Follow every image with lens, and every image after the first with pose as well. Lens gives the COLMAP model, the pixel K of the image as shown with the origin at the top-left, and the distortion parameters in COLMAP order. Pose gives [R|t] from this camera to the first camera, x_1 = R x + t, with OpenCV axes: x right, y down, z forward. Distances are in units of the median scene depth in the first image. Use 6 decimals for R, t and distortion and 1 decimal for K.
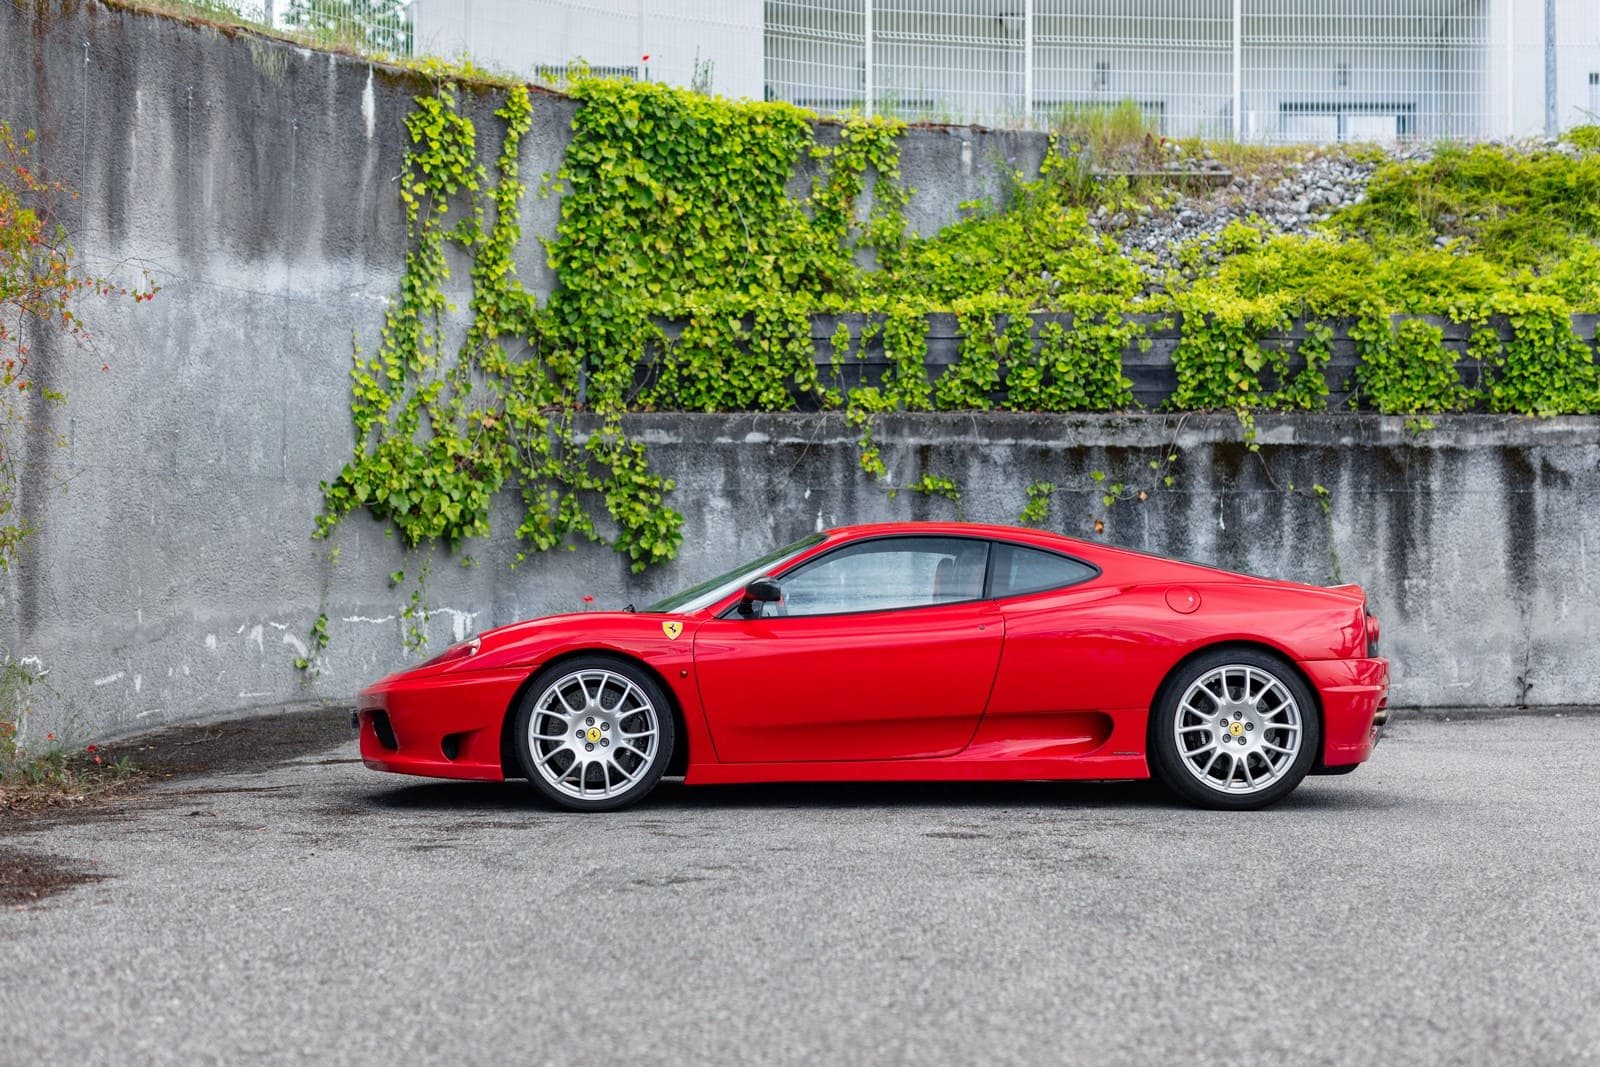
lens RADIAL K [[2241.5, 0, 818.2], [0, 2241.5, 524.1], [0, 0, 1]] dist [0.004267, -0.000567]
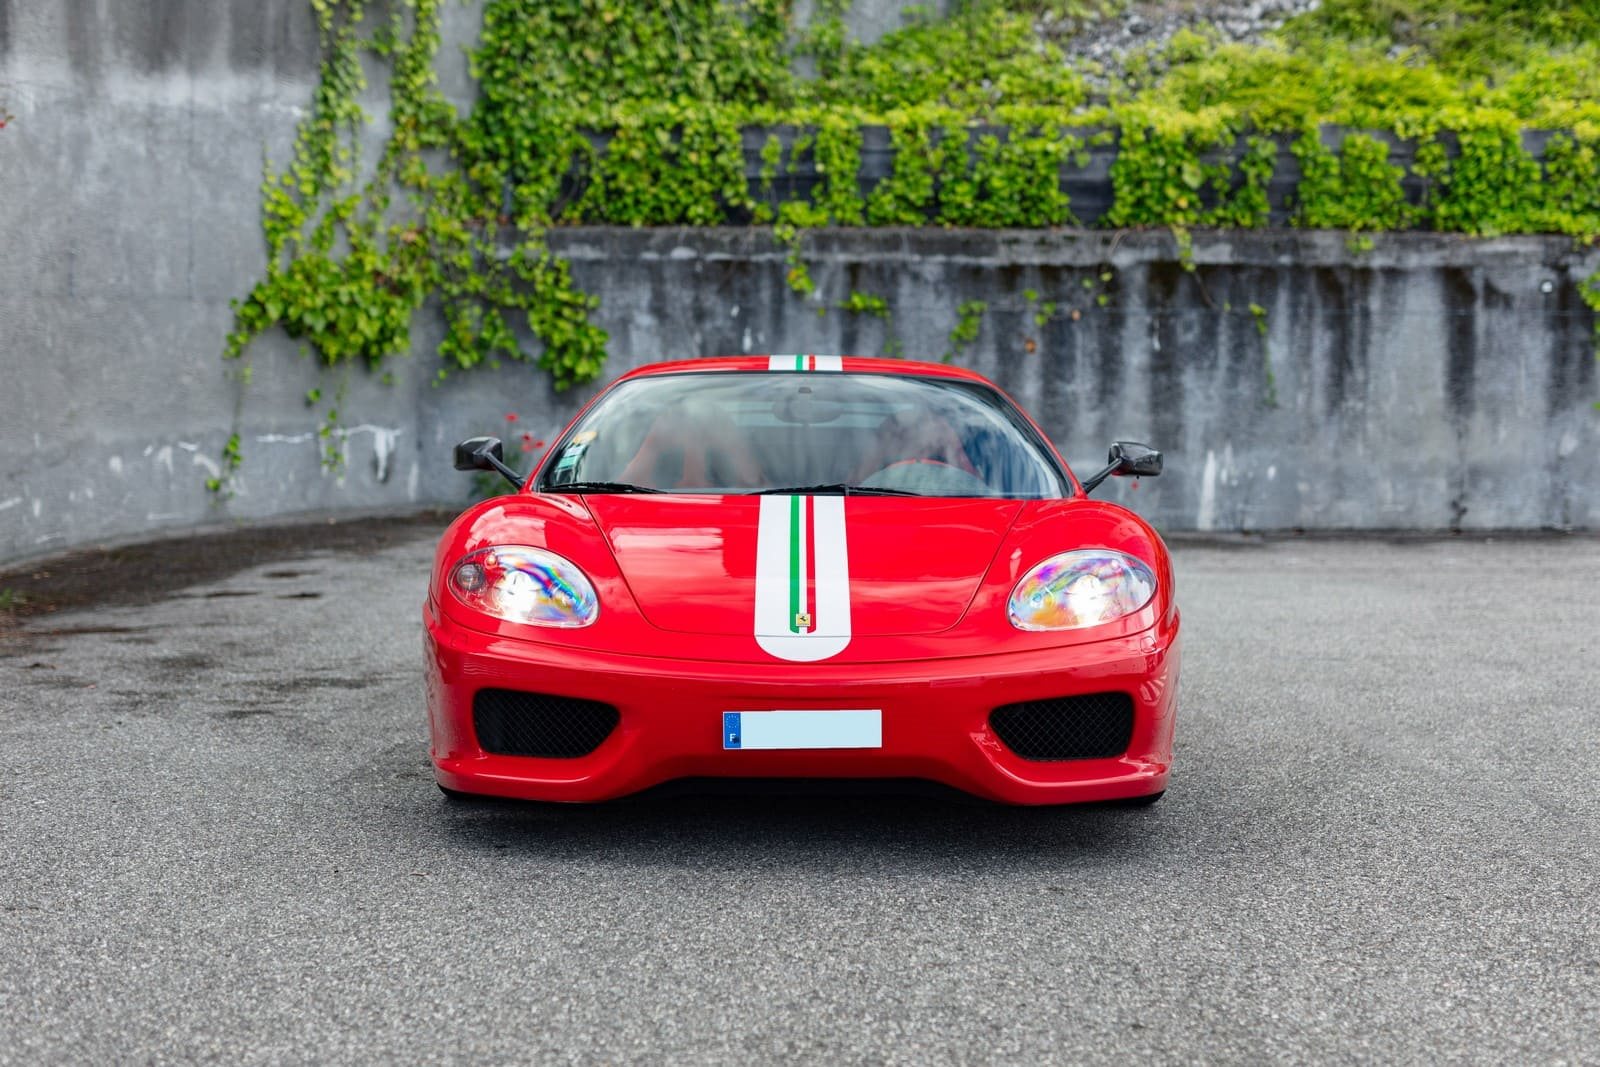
lens RADIAL K [[2237.3, 0, 802.4], [0, 2237.3, 505.2], [0, 0, 1]] dist [0.004255, 0.006906]
pose [[0.999956, 0.006367, -0.006861, 0.031670], [-0.005751, 0.996241, 0.086434, -0.013555], [0.007386, -0.086391, 0.996234, 0.014272]]
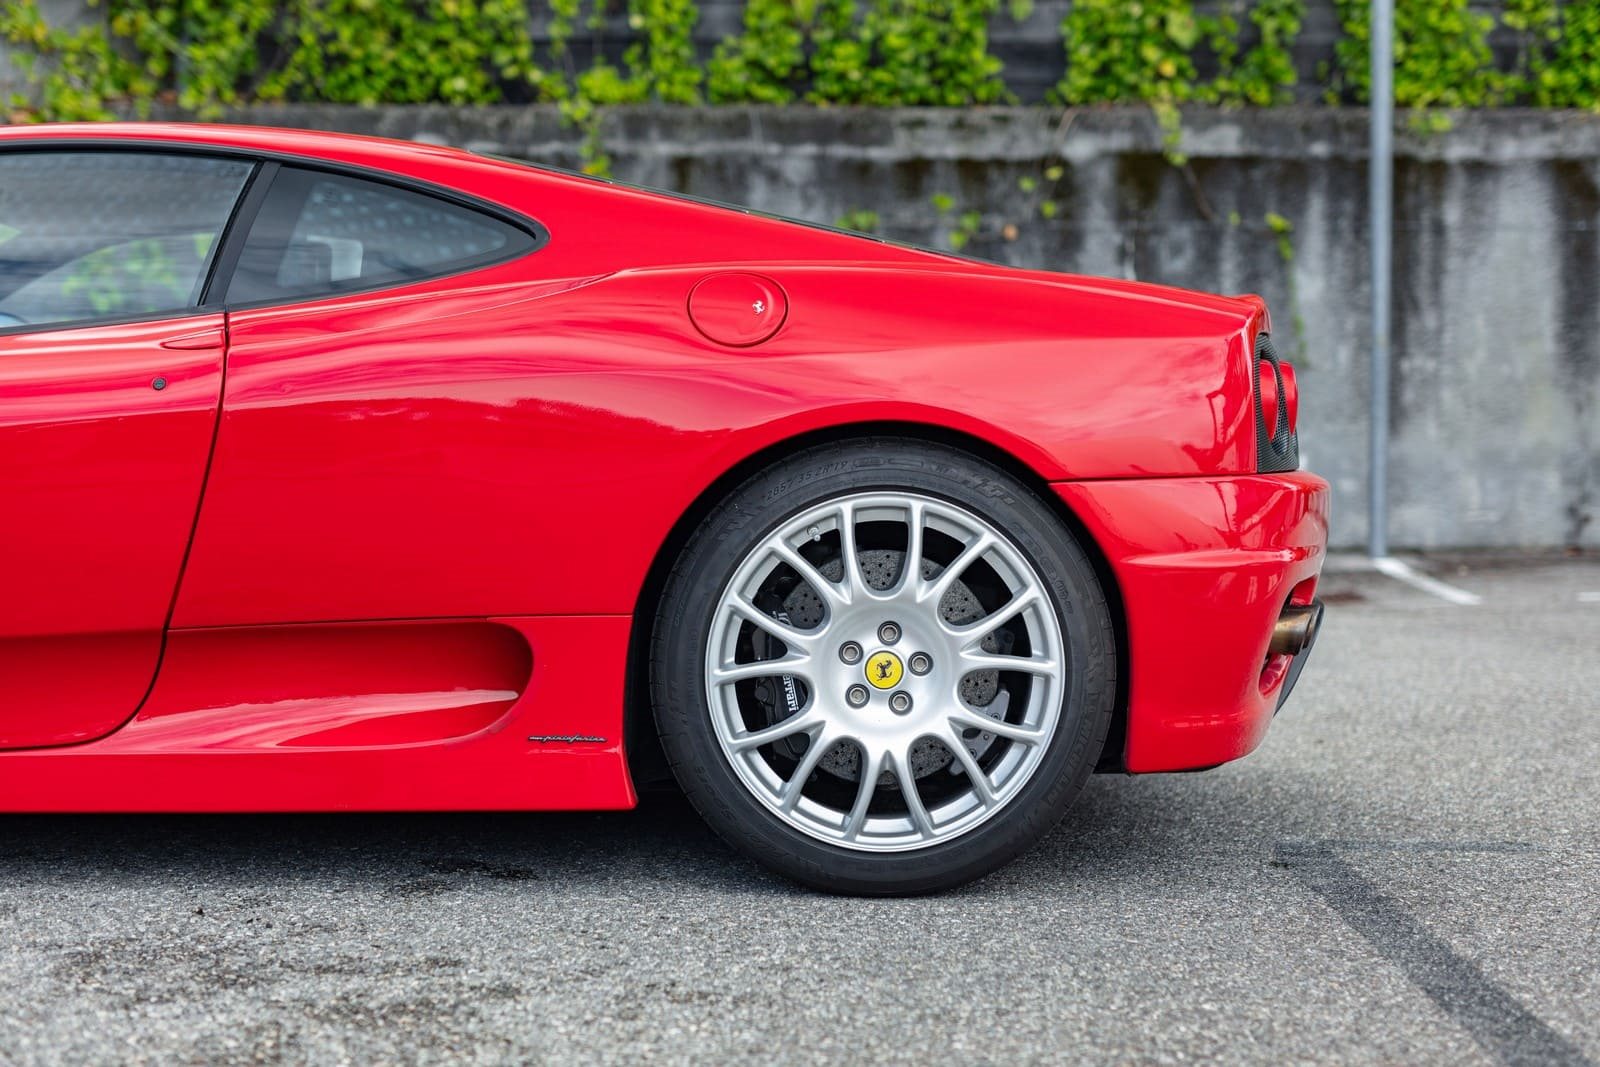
lens RADIAL K [[2251.7, 0, 799.0], [0, 2251.7, 512.5], [0, 0, 1]] dist [-0.005273, -0.012657]
pose [[0.999926, 0.002431, -0.011942, 0.089062], [-0.001523, 0.997148, 0.075459, 0.019659], [0.012092, -0.075435, 0.997077, 0.323193]]
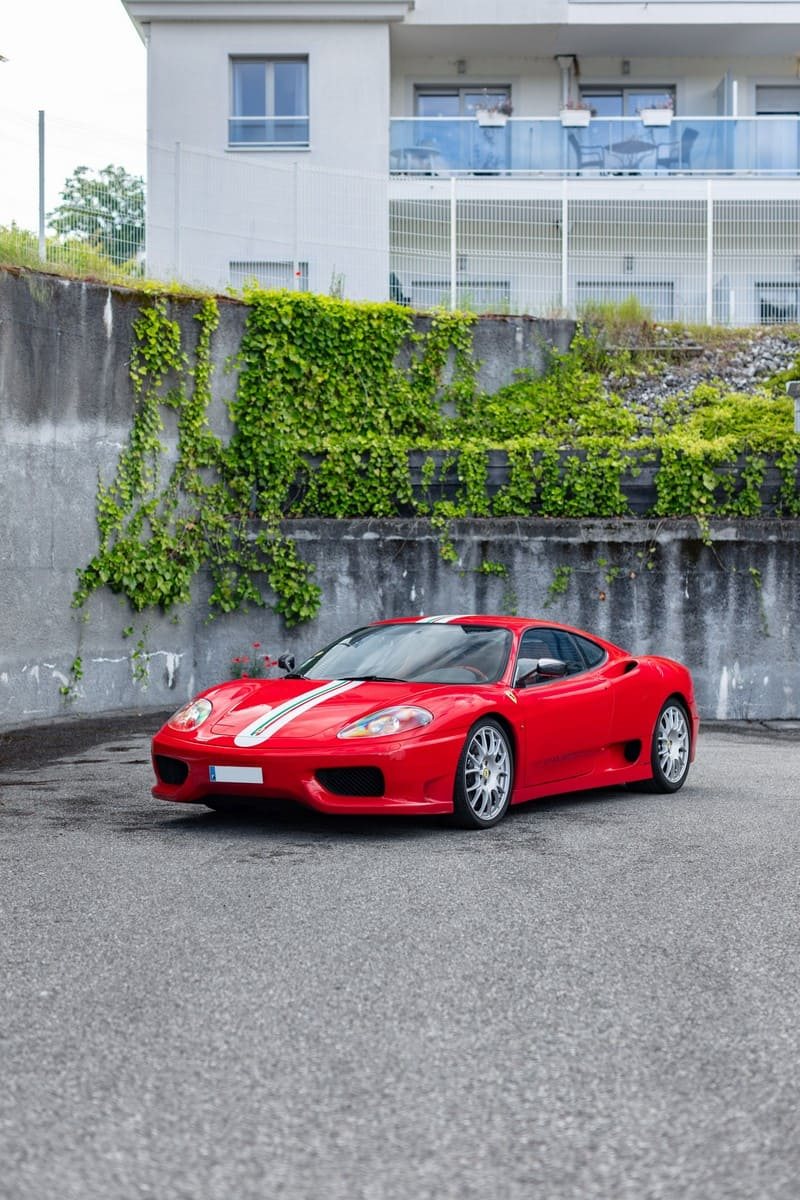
lens RADIAL K [[1626.9, 0, 395.0], [0, 1626.9, 598.5], [0, 0, 1]] dist [0.002583, 0.013867]
pose [[0.999481, 0.001715, -0.032180, 0.022893], [-0.000996, 0.999750, 0.022337, -0.020911], [0.032210, -0.022293, 0.999232, -0.072055]]
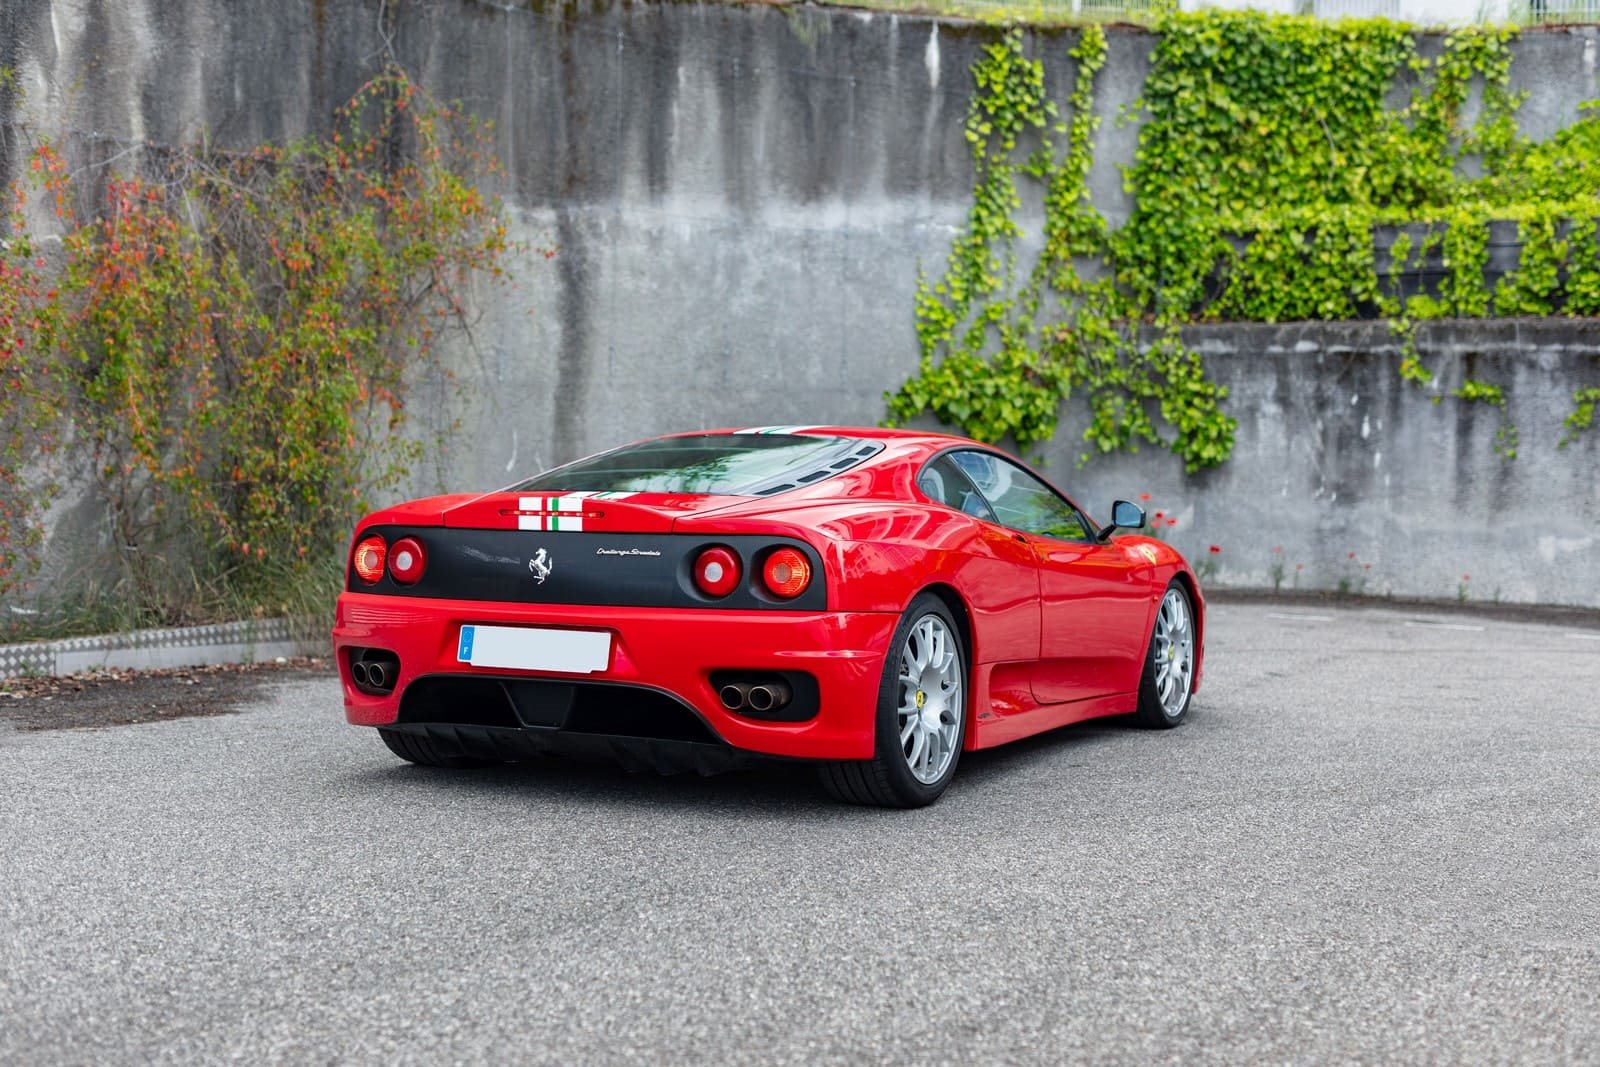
lens RADIAL K [[2142.1, 0, 885.4], [0, 2142.1, 533.1], [0, 0, 1]] dist [0.005212, -0.004706]
pose [[0.910837, 0.025224, -0.411995, 0.206621], [-0.000814, 0.998239, 0.059317, -0.010370], [0.412765, -0.053692, 0.909254, -0.003819]]
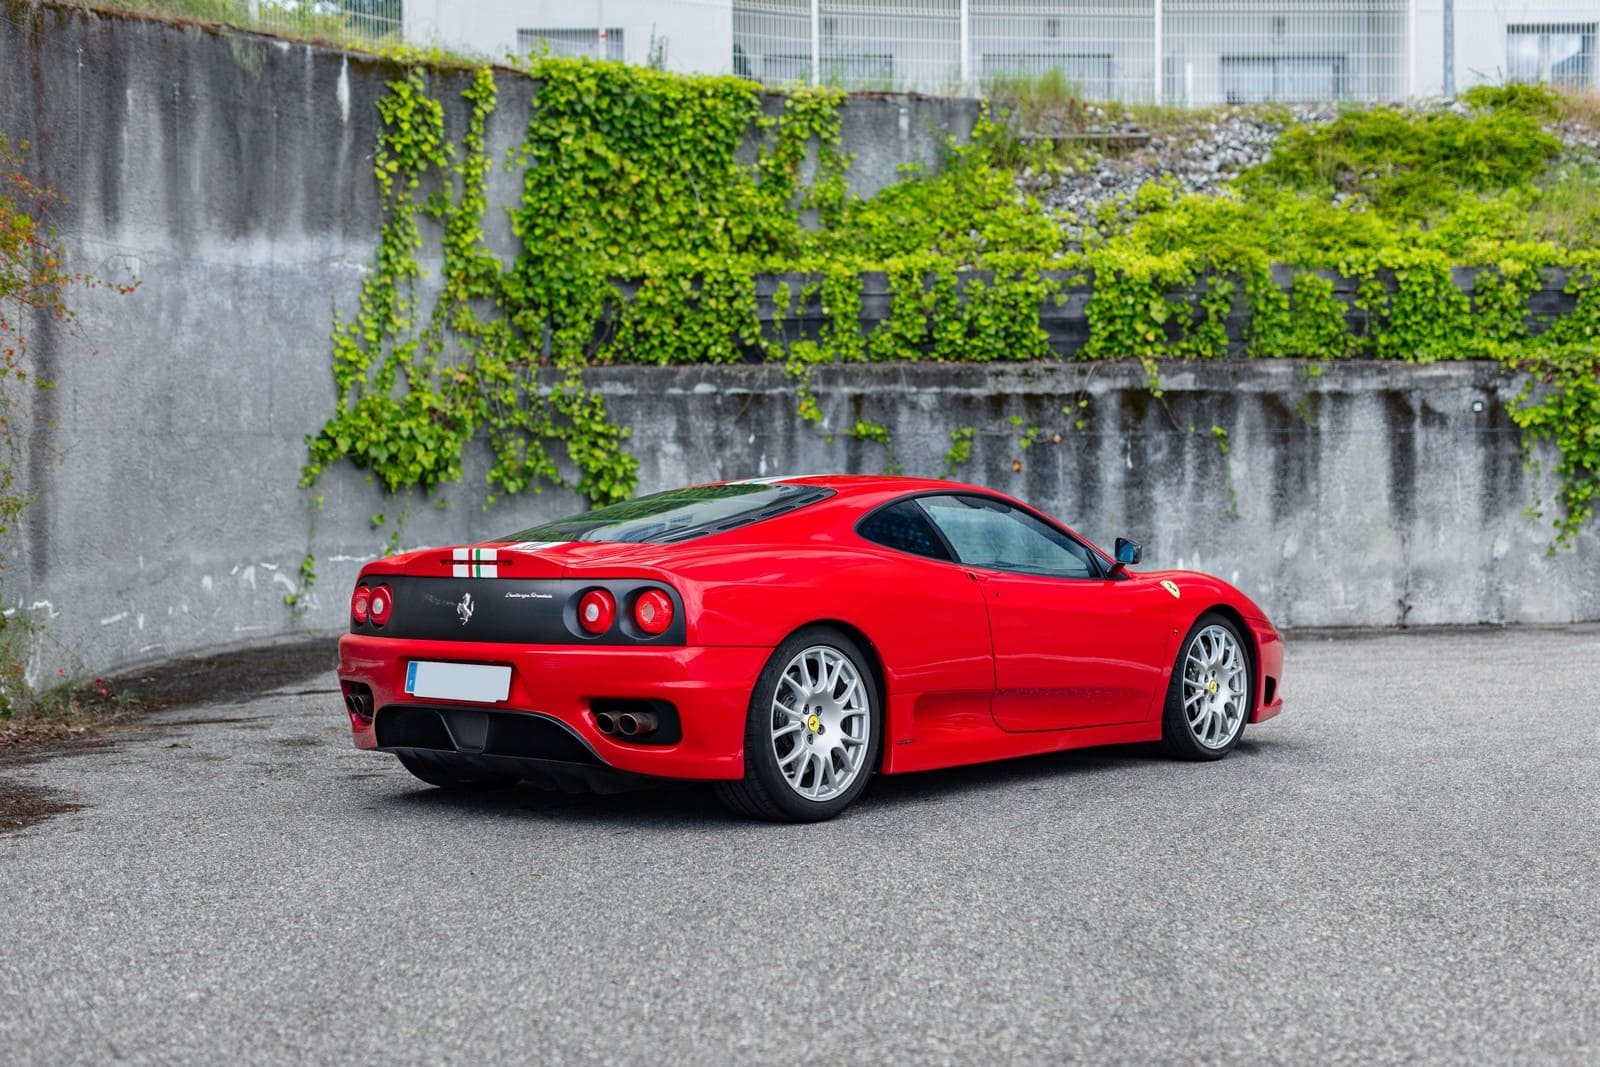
lens RADIAL K [[2141.1, 0, 804.8], [0, 2141.1, 531.3], [0, 0, 1]] dist [0.007060, 0.007355]
pose [[0.999929, -0.008647, -0.008176, 0.029015], [0.008991, 0.999037, 0.042947, -0.013115], [0.007797, -0.043018, 0.999044, -0.050653]]
